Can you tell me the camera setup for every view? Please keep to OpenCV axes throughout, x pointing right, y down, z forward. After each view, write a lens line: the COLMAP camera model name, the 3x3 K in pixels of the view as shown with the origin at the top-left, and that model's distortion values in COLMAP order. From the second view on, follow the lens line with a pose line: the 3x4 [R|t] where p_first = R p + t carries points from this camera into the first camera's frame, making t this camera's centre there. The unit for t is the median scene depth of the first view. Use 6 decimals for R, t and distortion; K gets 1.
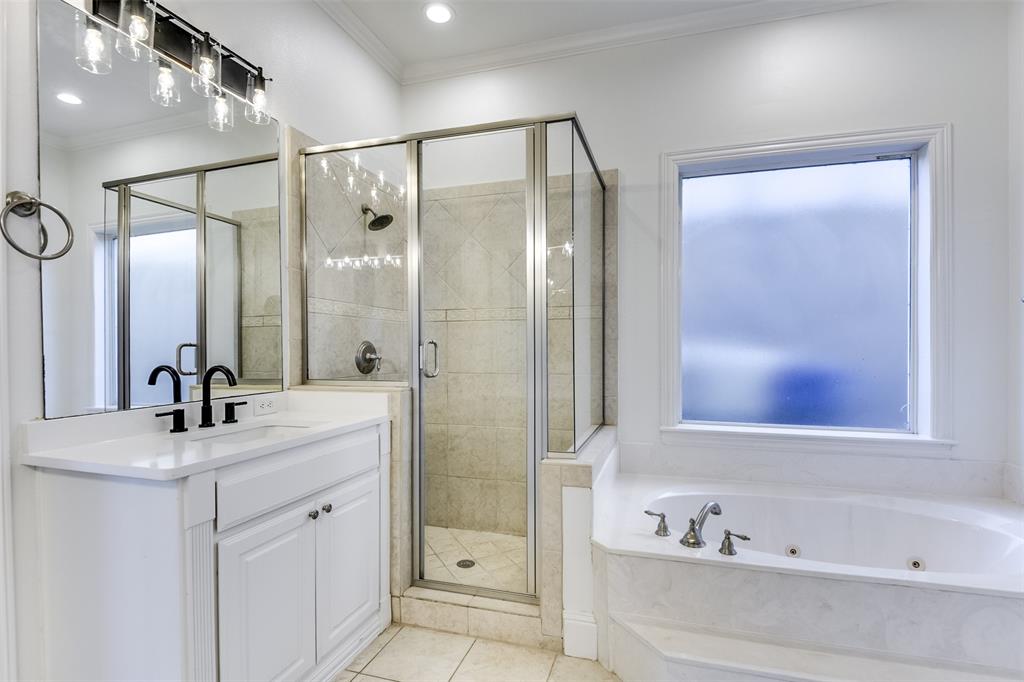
lens RADIAL K [[488.9, 0, 494.3], [0, 488.9, 346.1], [0, 0, 1]] dist [-0.005033, -0.007135]
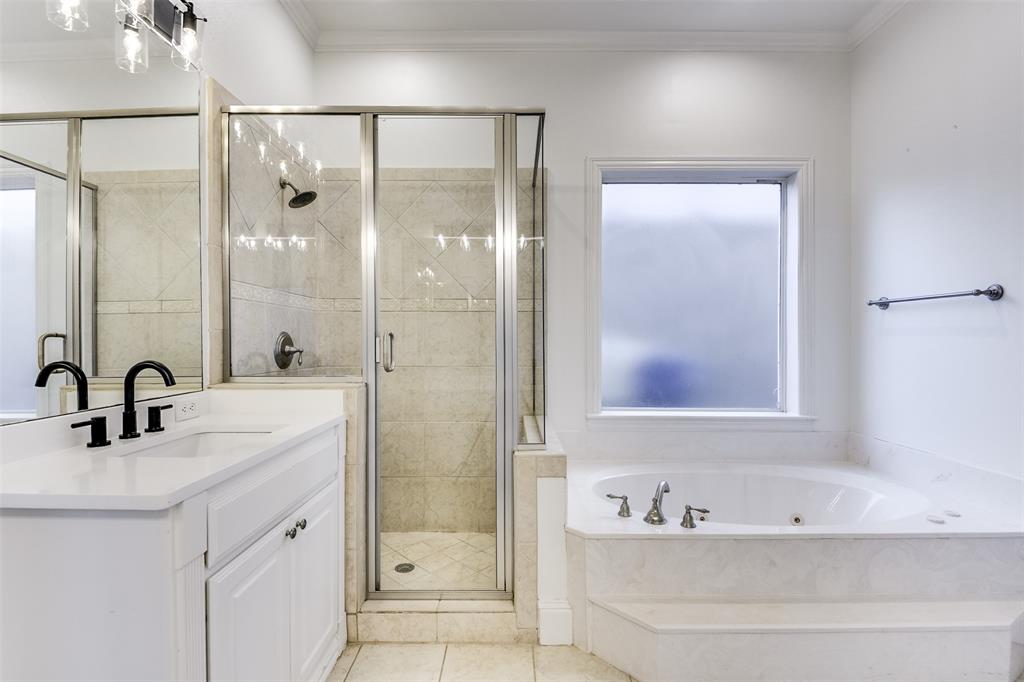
lens RADIAL K [[488.9, 0, 491.0], [0, 488.9, 336.0], [0, 0, 1]] dist [-0.005033, -0.007135]
pose [[0.957590, 0.004788, 0.288096, -0.212930], [-0.003606, 0.999983, -0.004636, 0.000212], [-0.288113, 0.003400, 0.957590, 0.054515]]
